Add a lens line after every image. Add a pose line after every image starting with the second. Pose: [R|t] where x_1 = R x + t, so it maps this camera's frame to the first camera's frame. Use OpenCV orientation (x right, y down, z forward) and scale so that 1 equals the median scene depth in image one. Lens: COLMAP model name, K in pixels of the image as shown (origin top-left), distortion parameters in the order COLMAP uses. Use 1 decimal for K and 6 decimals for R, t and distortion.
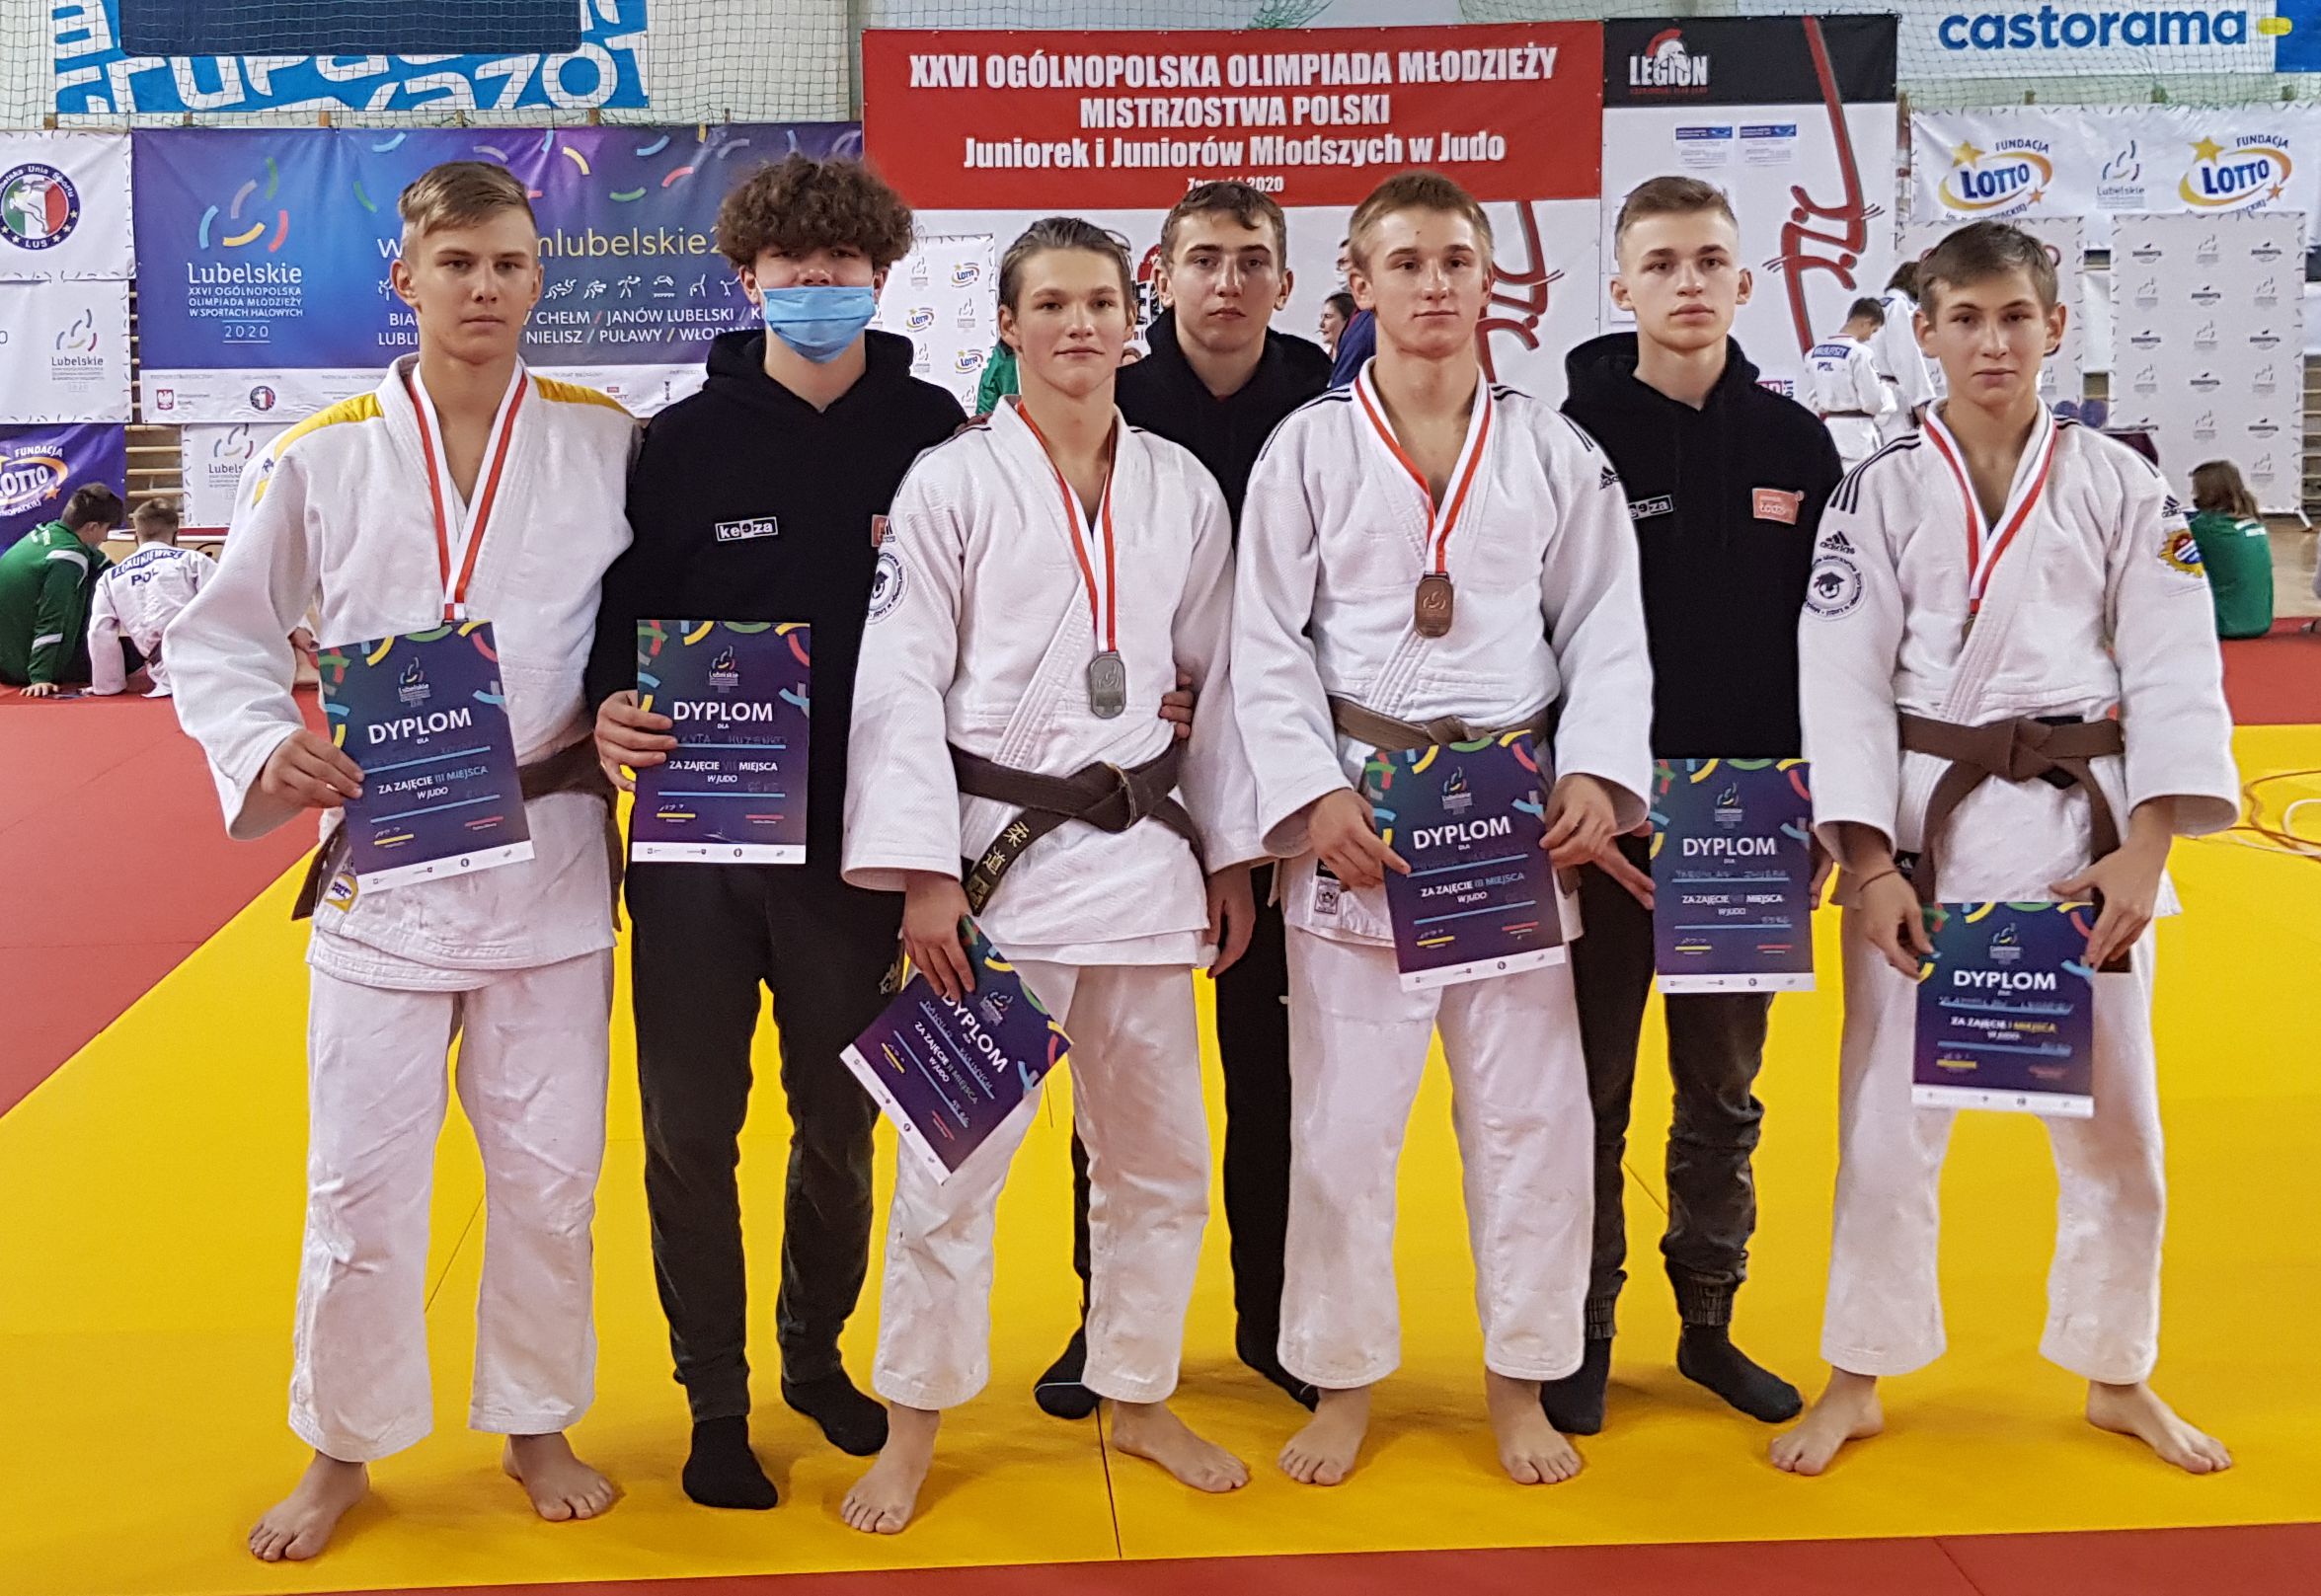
lens RADIAL K [[3138.4, 0, 1087.4], [0, 3138.4, 497.0], [0, 0, 1]] dist [0.133789, -0.321516]
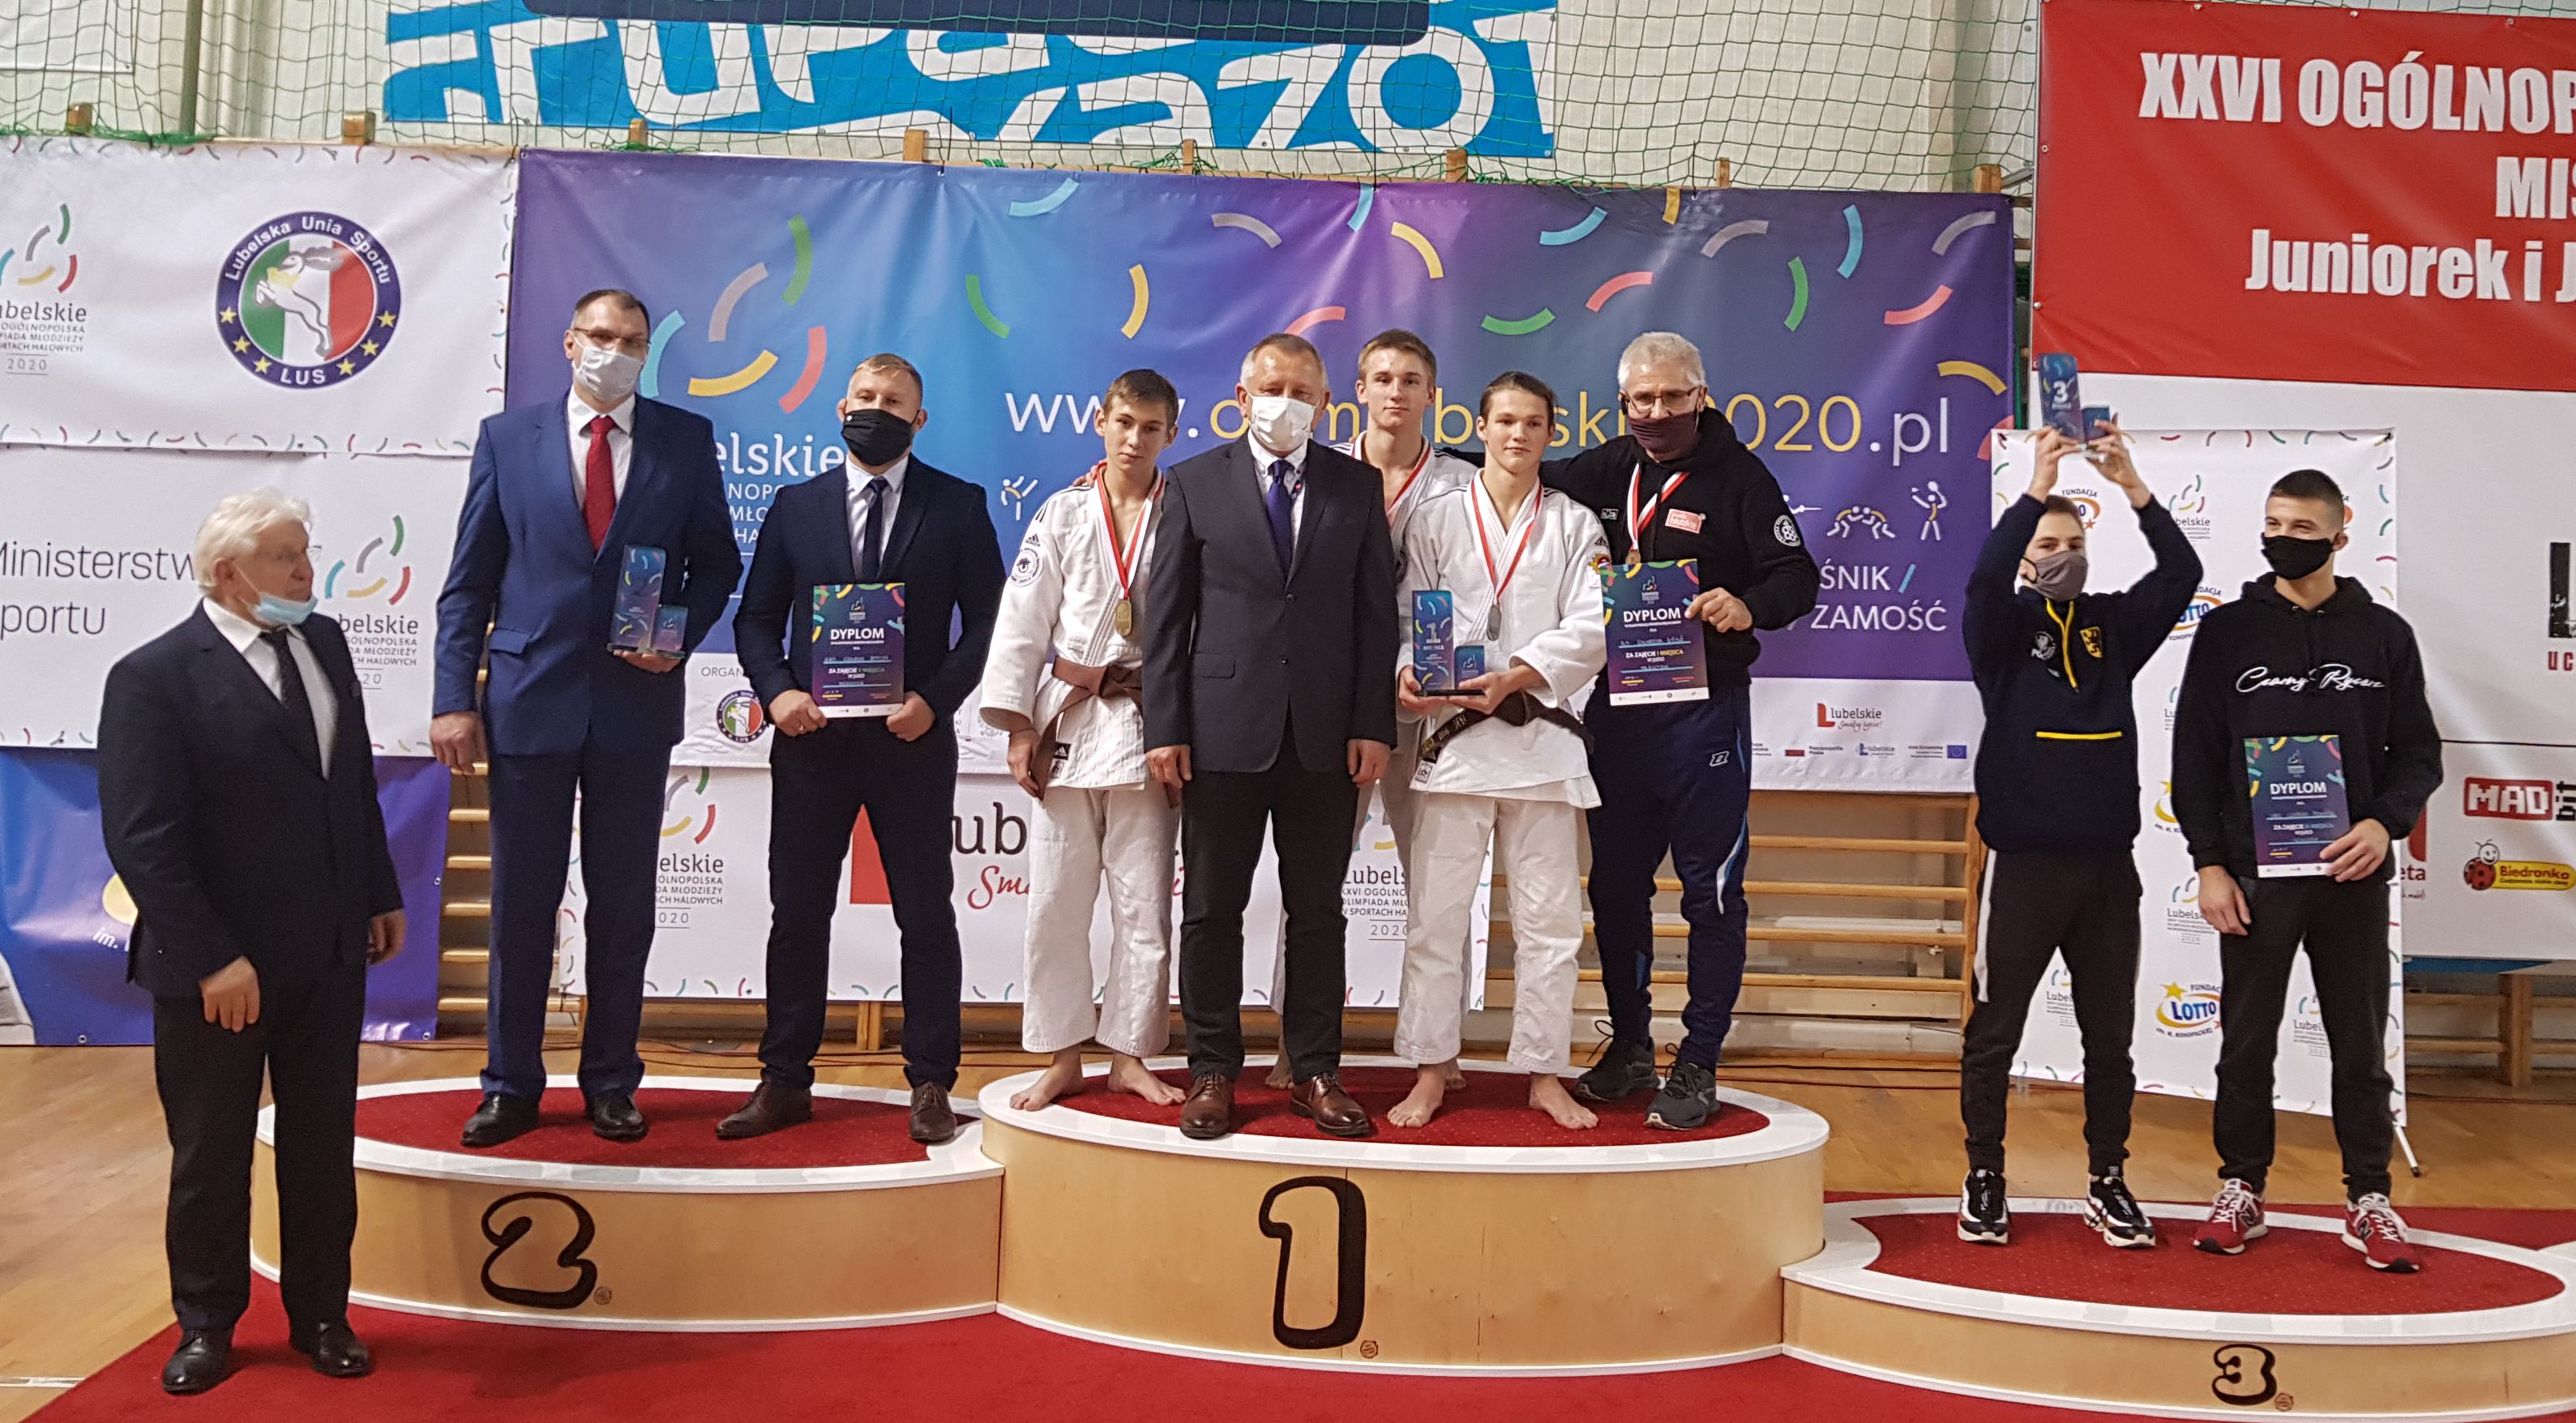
lens RADIAL K [[2572.5, 0, 1434.8], [0, 2572.5, 334.9], [0, 0, 1]] dist [0.075849, -0.174279]
pose [[0.999131, 0.040946, -0.007812, -0.157367], [-0.041626, 0.990005, -0.134747, -0.040315], [0.002217, 0.134955, 0.990849, 0.611465]]
